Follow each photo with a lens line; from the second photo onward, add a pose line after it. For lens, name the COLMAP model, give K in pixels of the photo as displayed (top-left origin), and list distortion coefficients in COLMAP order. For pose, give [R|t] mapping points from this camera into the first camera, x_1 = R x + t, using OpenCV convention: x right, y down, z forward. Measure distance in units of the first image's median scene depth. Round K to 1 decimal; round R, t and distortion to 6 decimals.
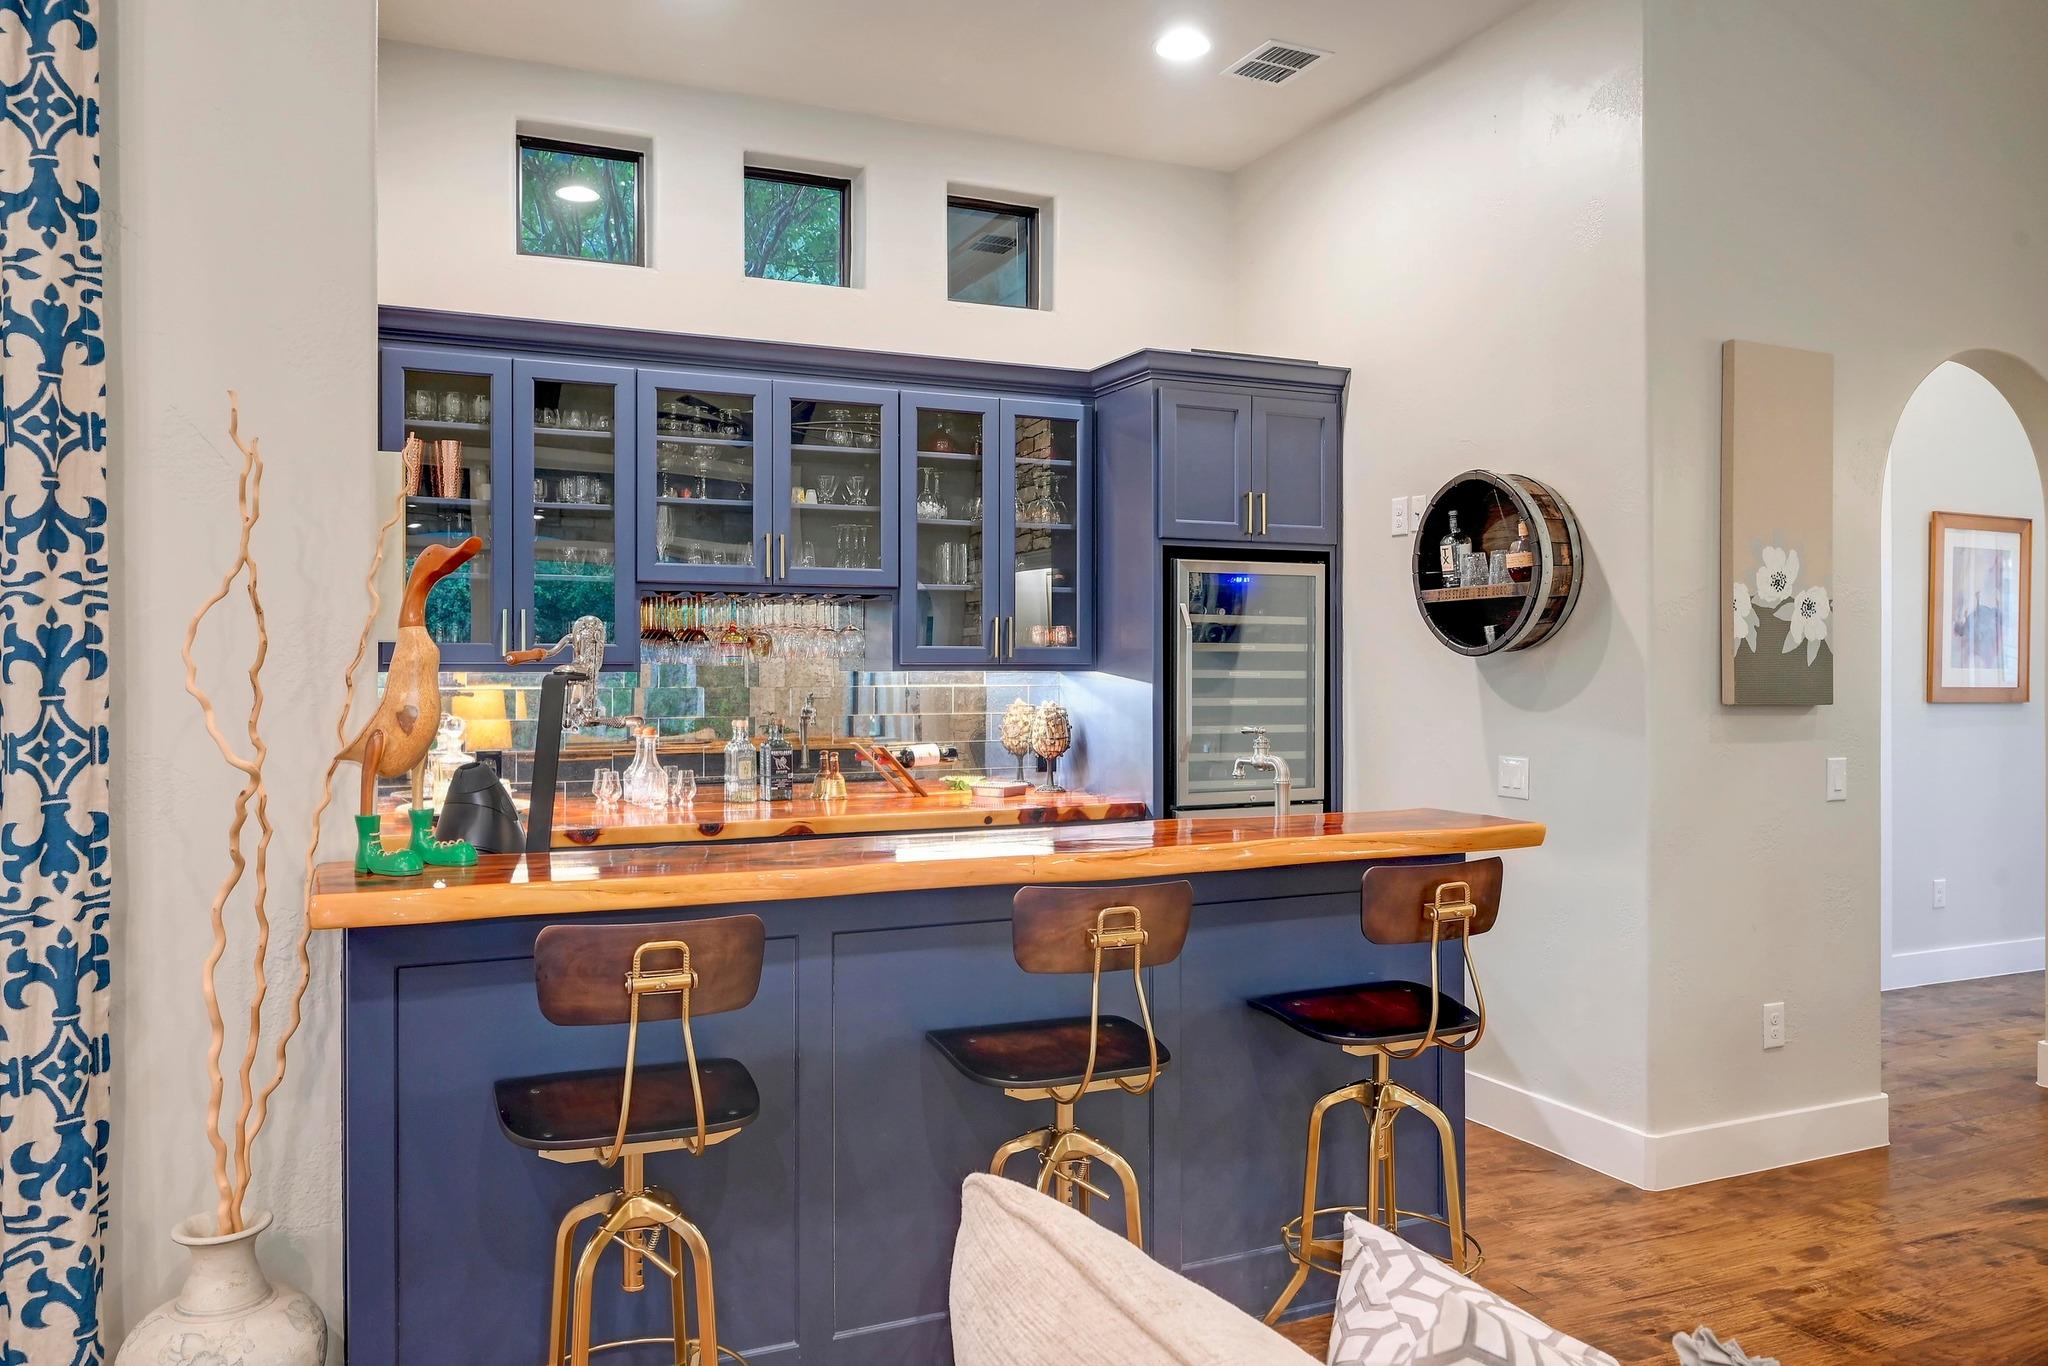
lens RADIAL K [[1515.2, 0, 1031.0], [0, 1515.2, 675.1], [0, 0, 1]] dist [-0.010158, -0.003478]
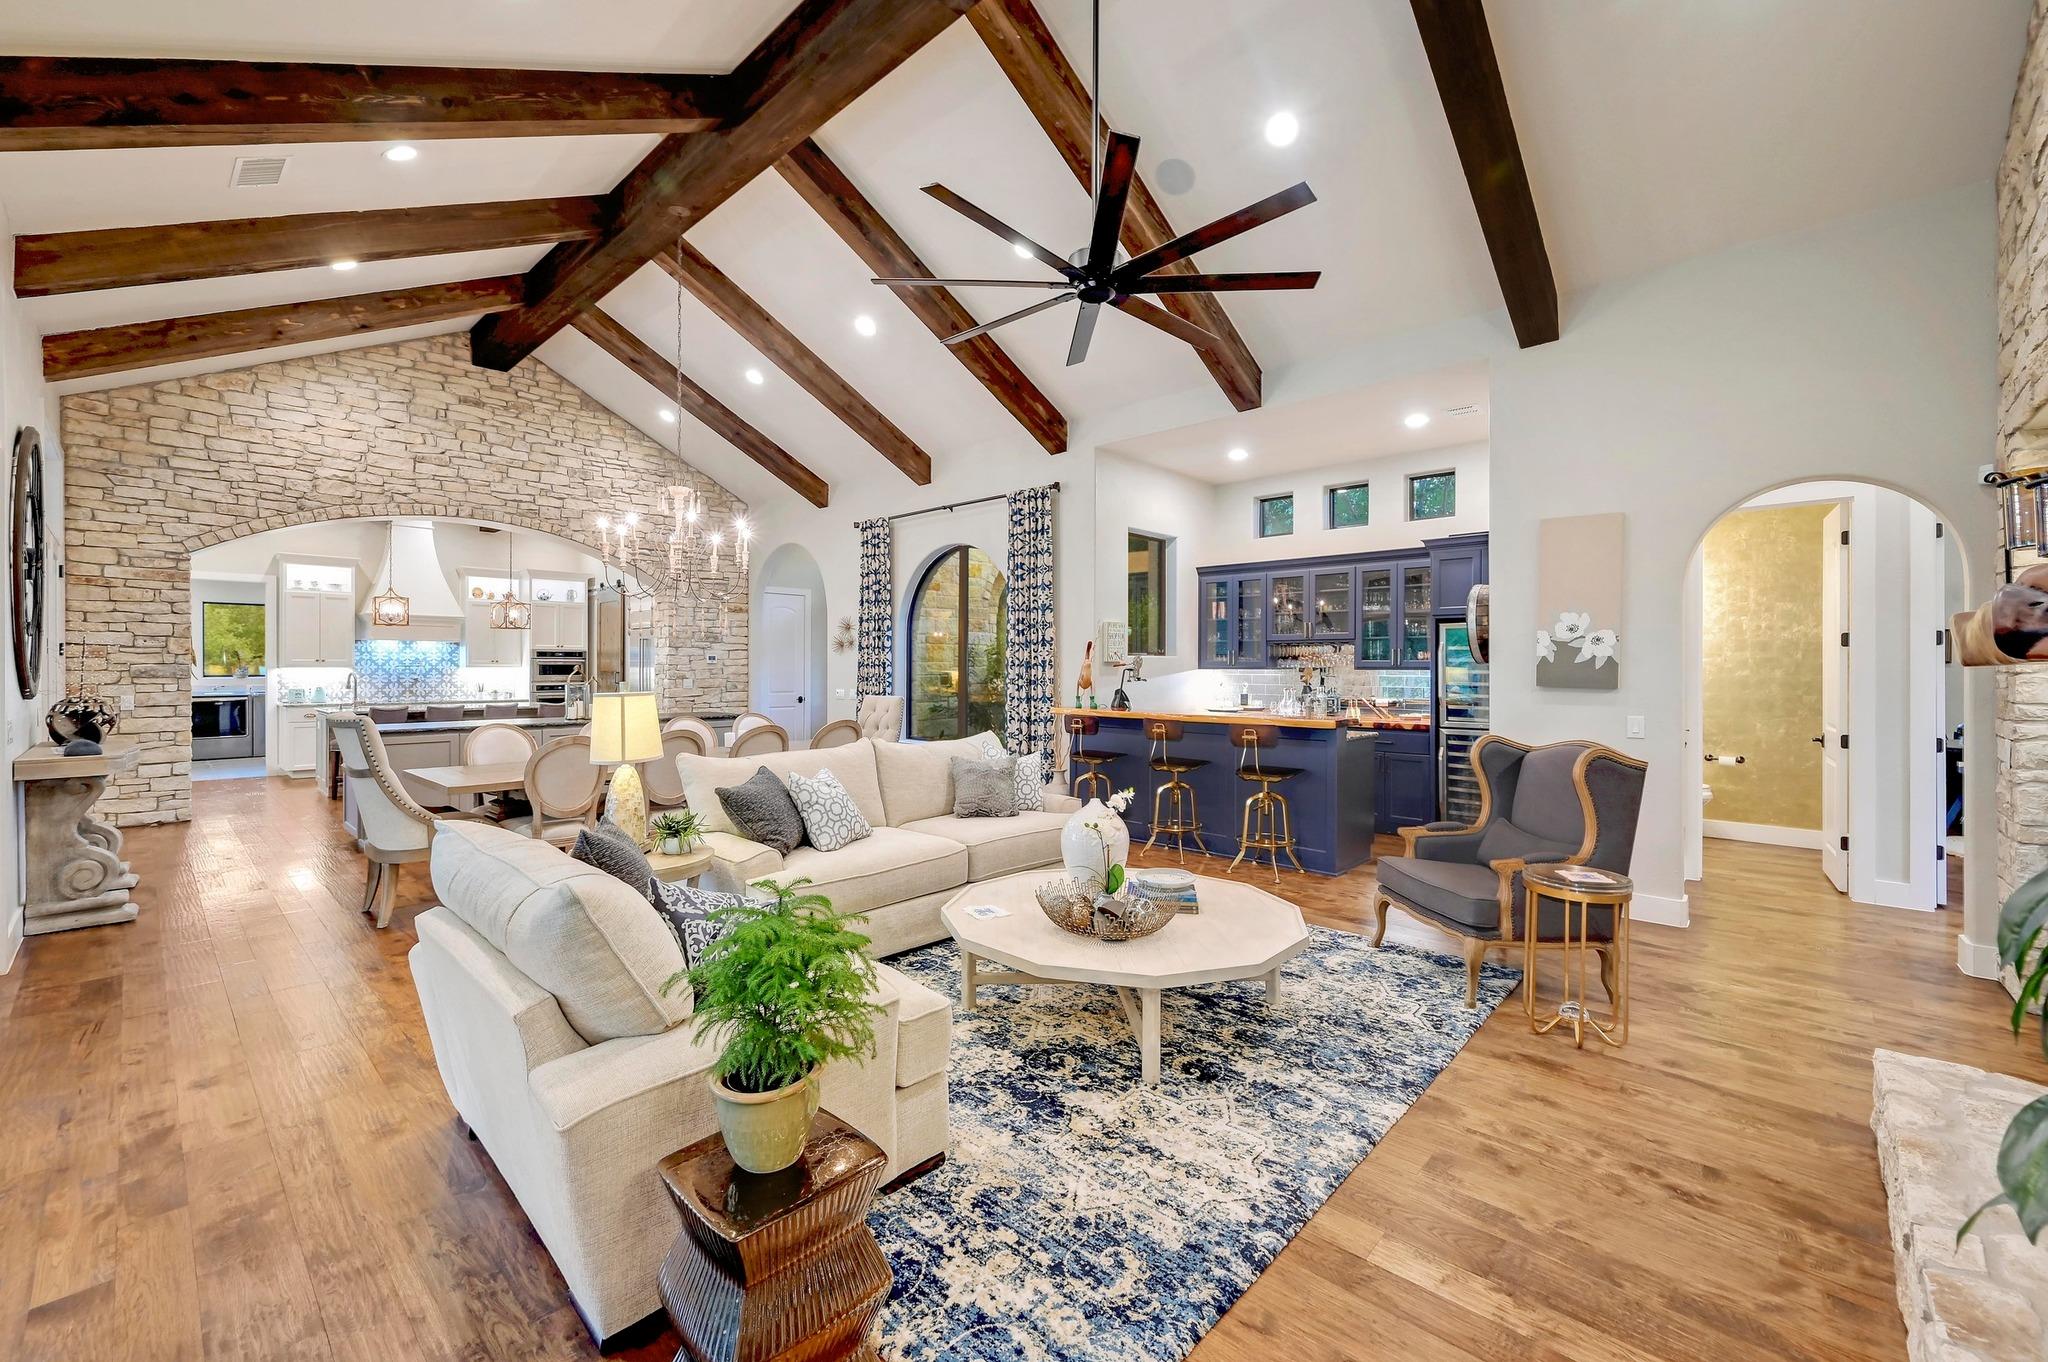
lens RADIAL K [[823.3, 0, 1021.5], [0, 823.3, 667.4], [0, 0, 1]] dist [0.001621, -0.000226]
pose [[0.374906, 0.004219, -0.927053, 1.200941], [-0.006105, 0.999979, 0.002082, -0.005442], [0.927043, 0.004879, 0.374924, -0.133699]]
